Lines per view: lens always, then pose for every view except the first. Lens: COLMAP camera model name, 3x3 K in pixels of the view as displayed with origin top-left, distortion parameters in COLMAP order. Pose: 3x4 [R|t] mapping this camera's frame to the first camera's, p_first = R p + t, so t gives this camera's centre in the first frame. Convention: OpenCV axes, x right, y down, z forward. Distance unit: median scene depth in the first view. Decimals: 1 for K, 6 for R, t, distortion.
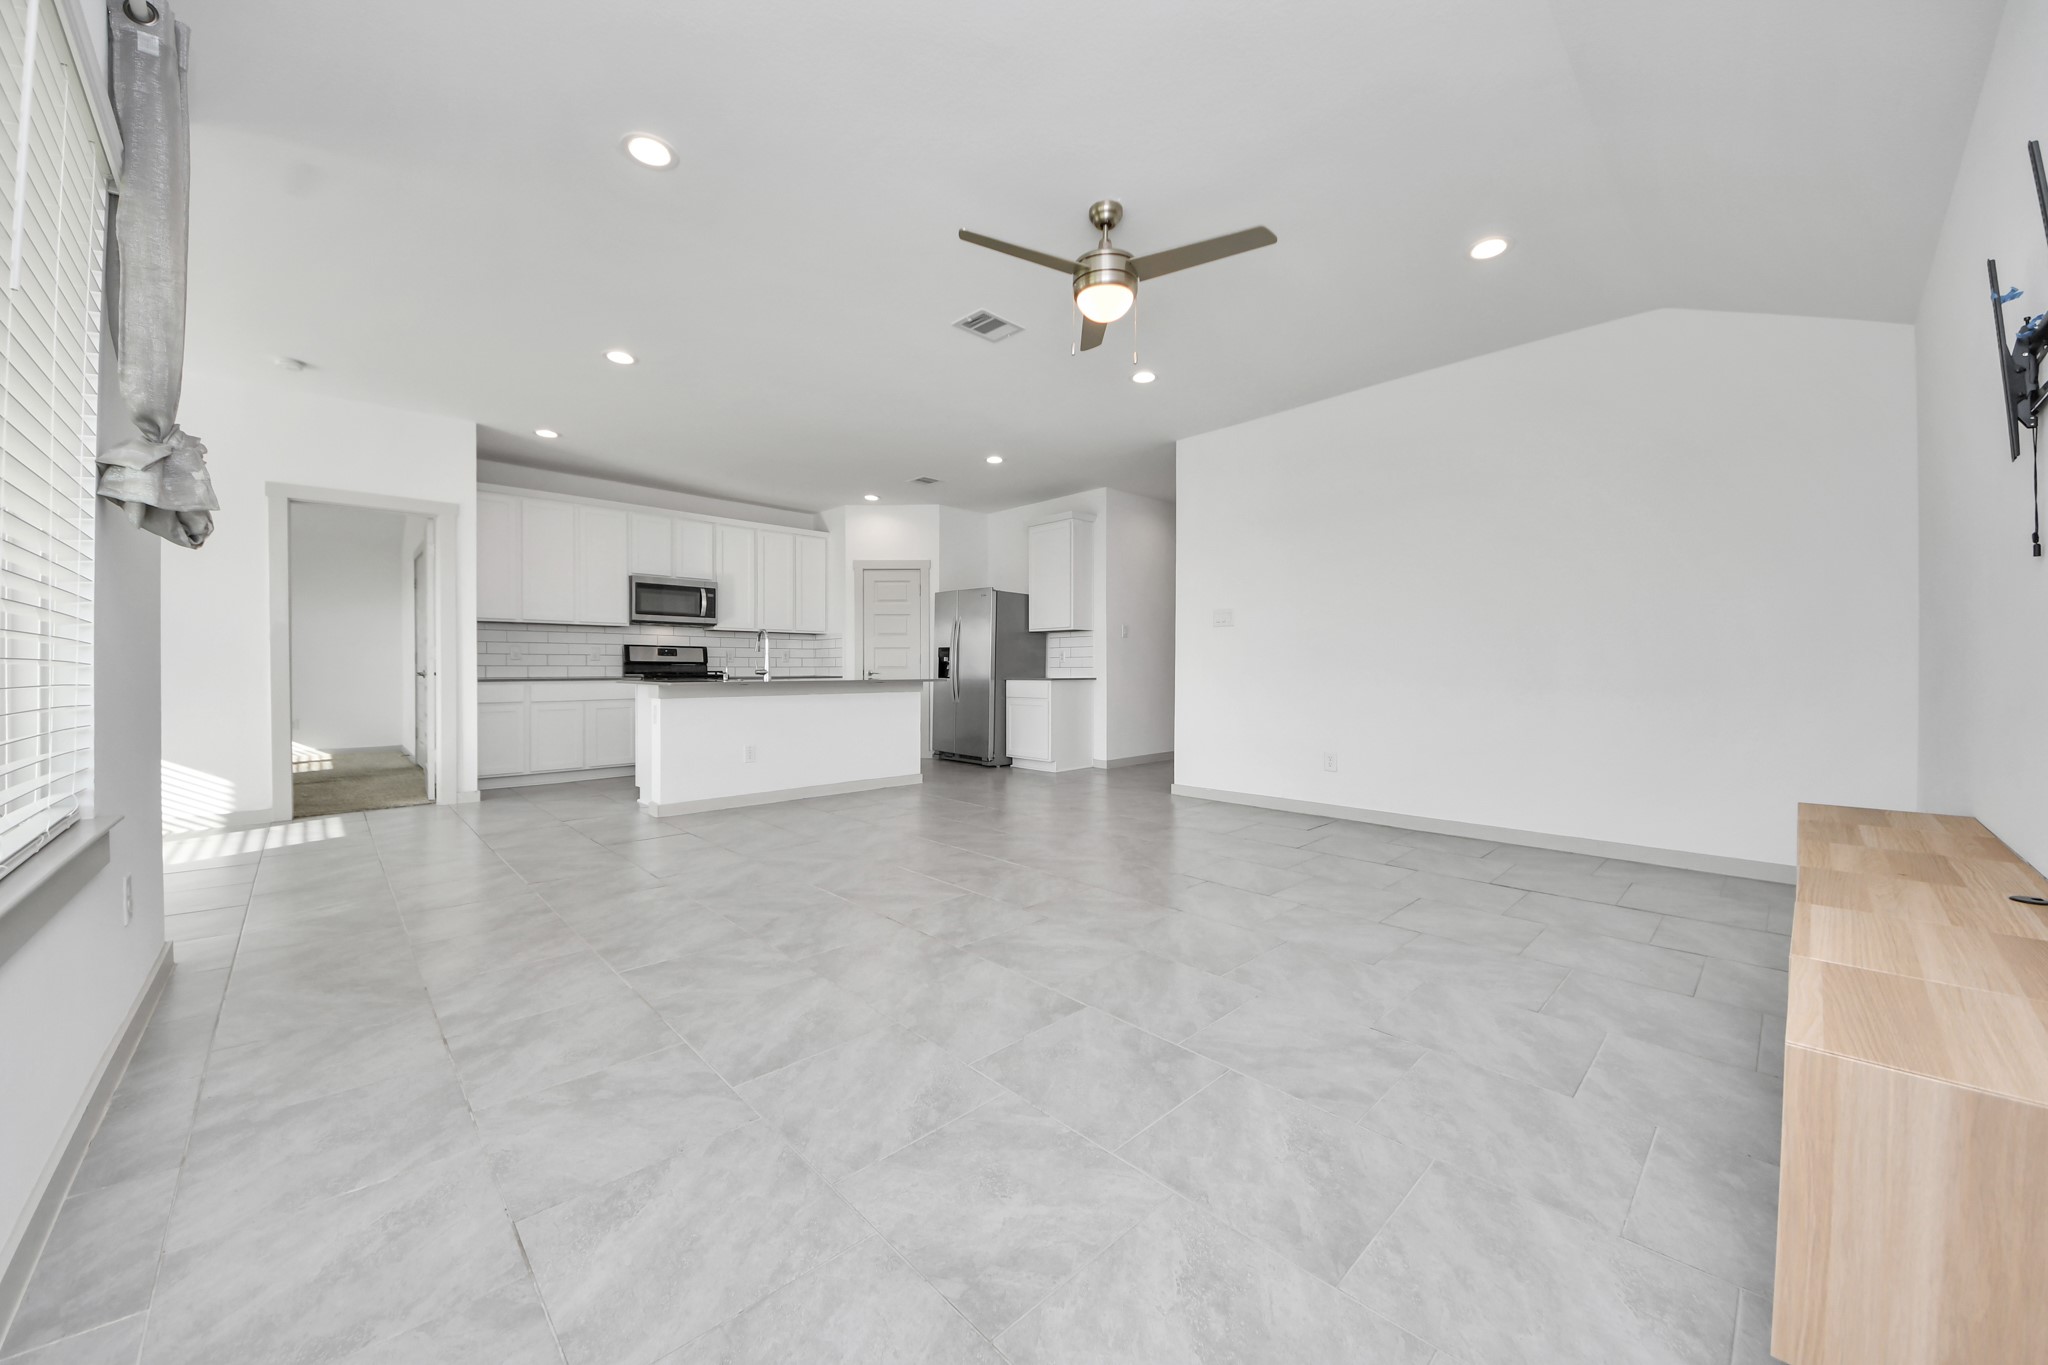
lens RADIAL K [[708.1, 0, 1058.3], [0, 708.1, 660.2], [0, 0, 1]] dist [-0.007127, -0.002340]
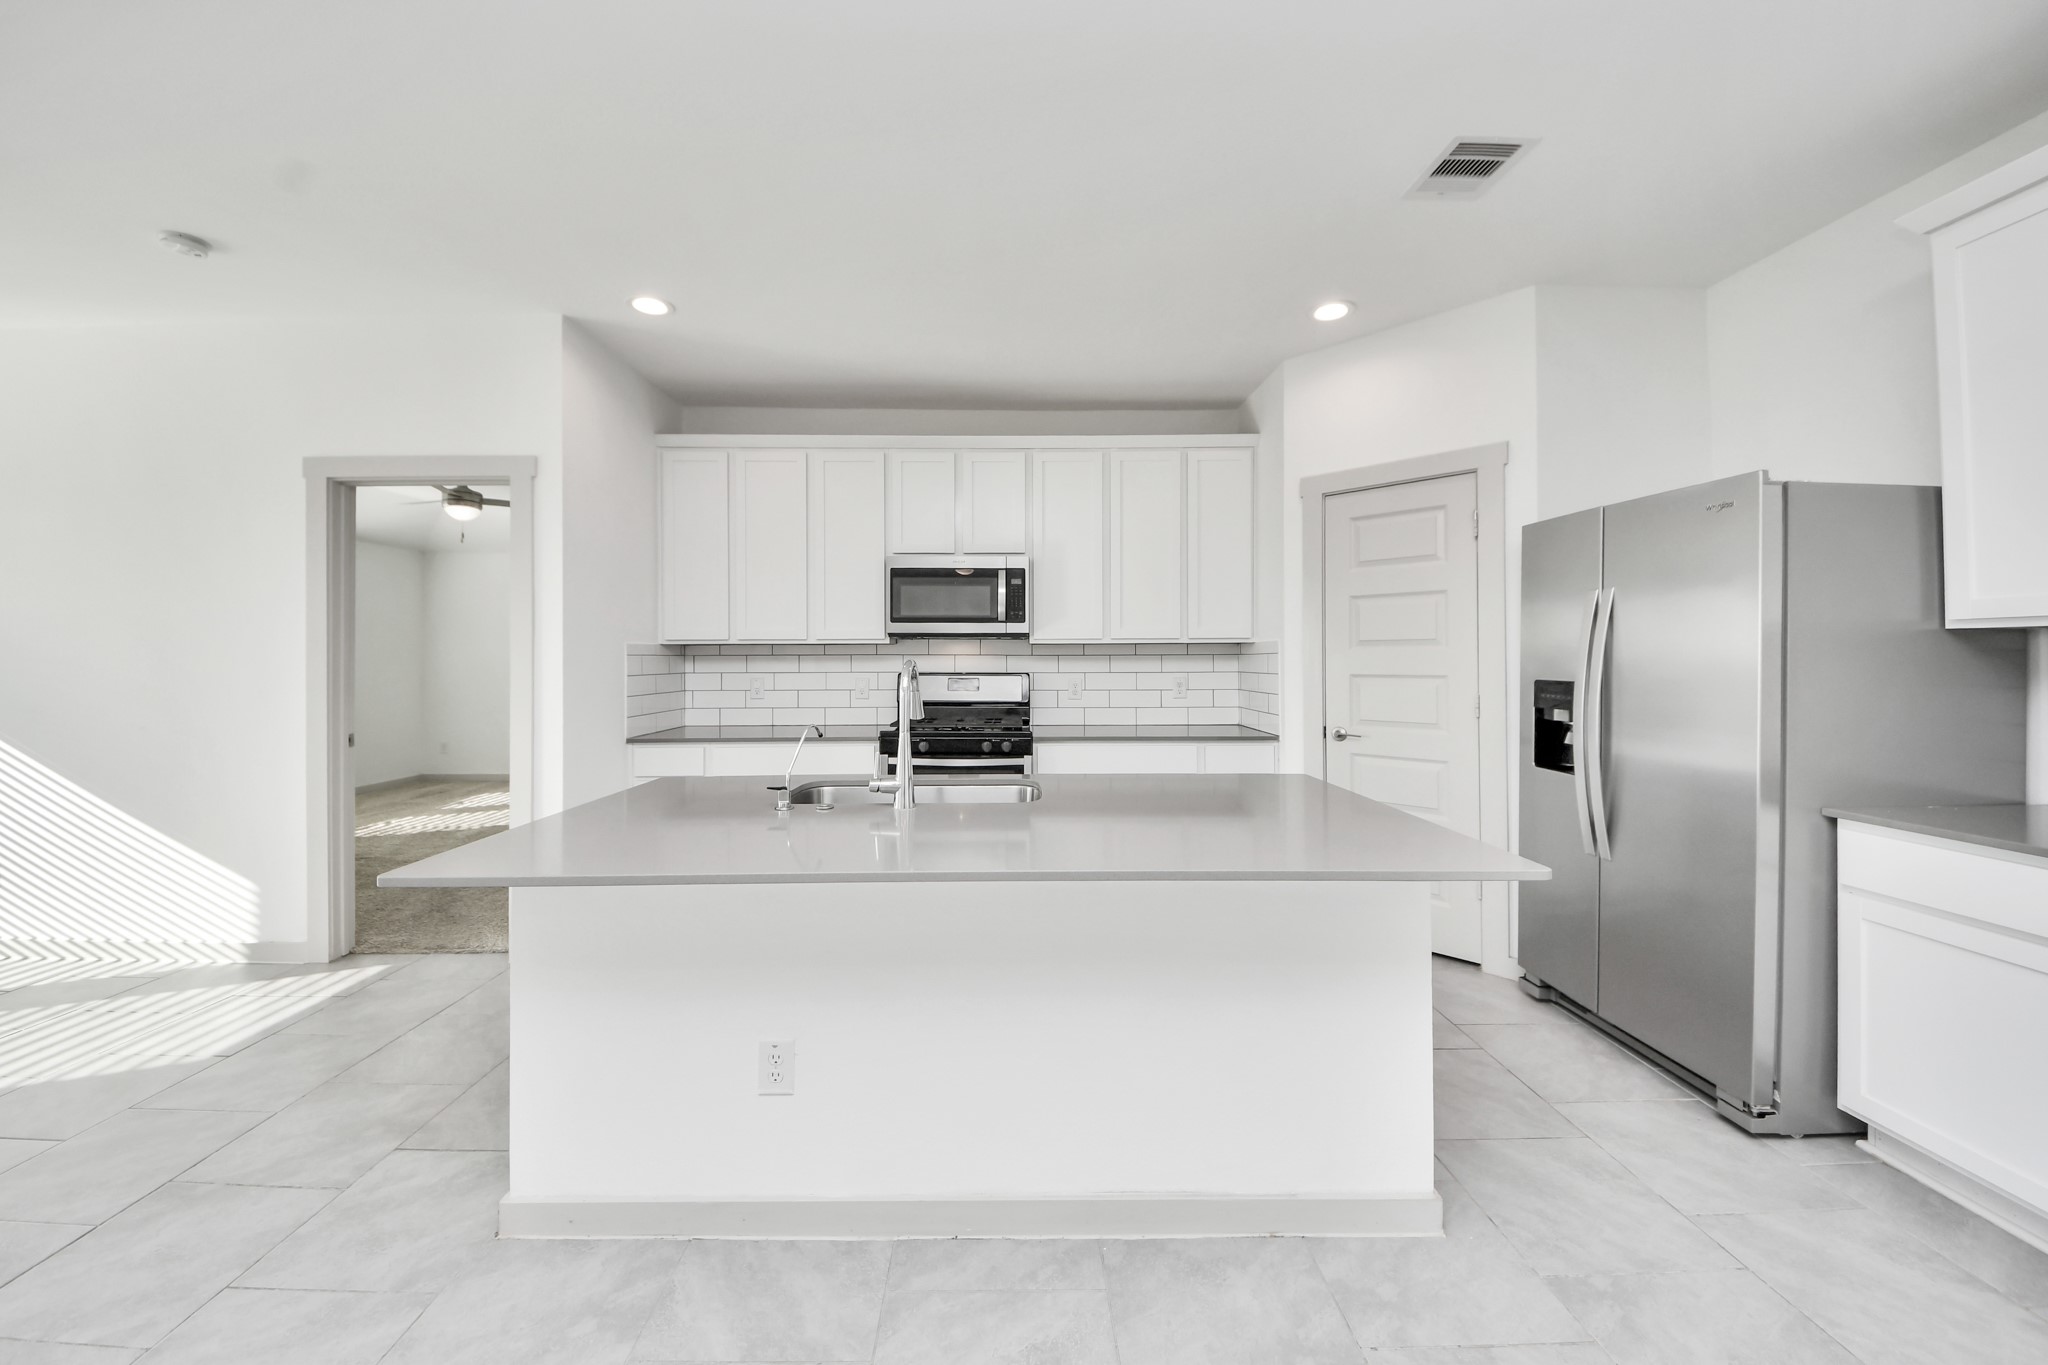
lens RADIAL K [[749.0, 0, 1011.1], [0, 749.0, 649.7], [0, 0, 1]] dist [0.000877, -0.006048]
pose [[0.691098, -0.011068, -0.722676, -0.088281], [0.008682, 0.999938, -0.007012, -0.035738], [0.722709, -0.001429, 0.691151, 0.611690]]
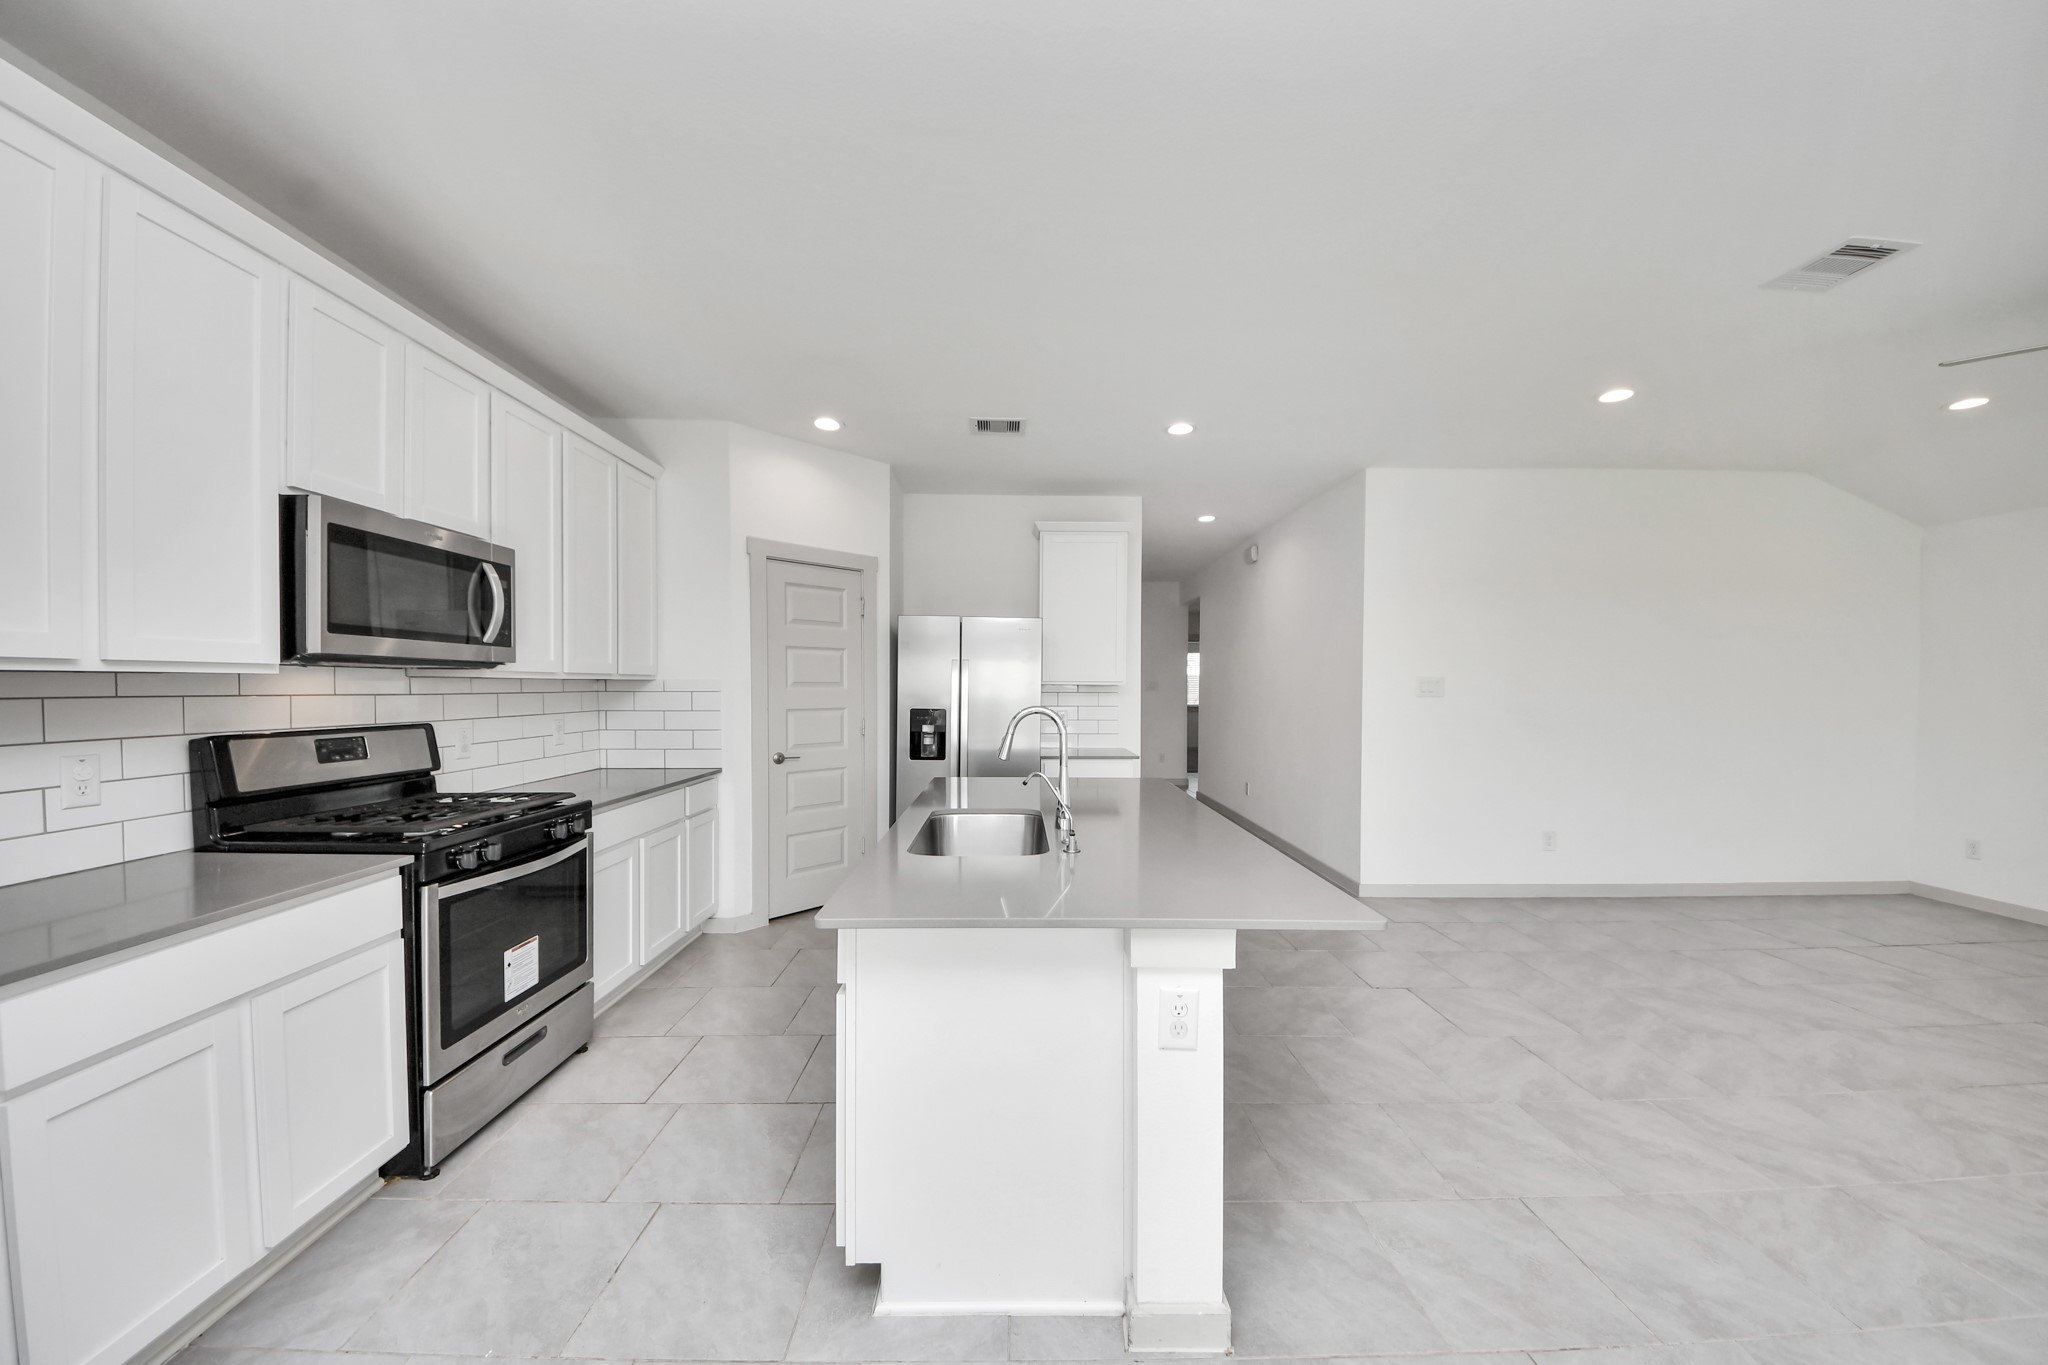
lens RADIAL K [[708.1, 0, 1027.2], [0, 708.1, 701.5], [0, 0, 1]] dist [-0.007127, -0.002340]
pose [[0.715114, -0.010347, 0.698931, -0.557883], [-0.013648, 0.999493, 0.028760, -0.047050], [-0.698874, -0.030106, 0.714611, 0.560406]]
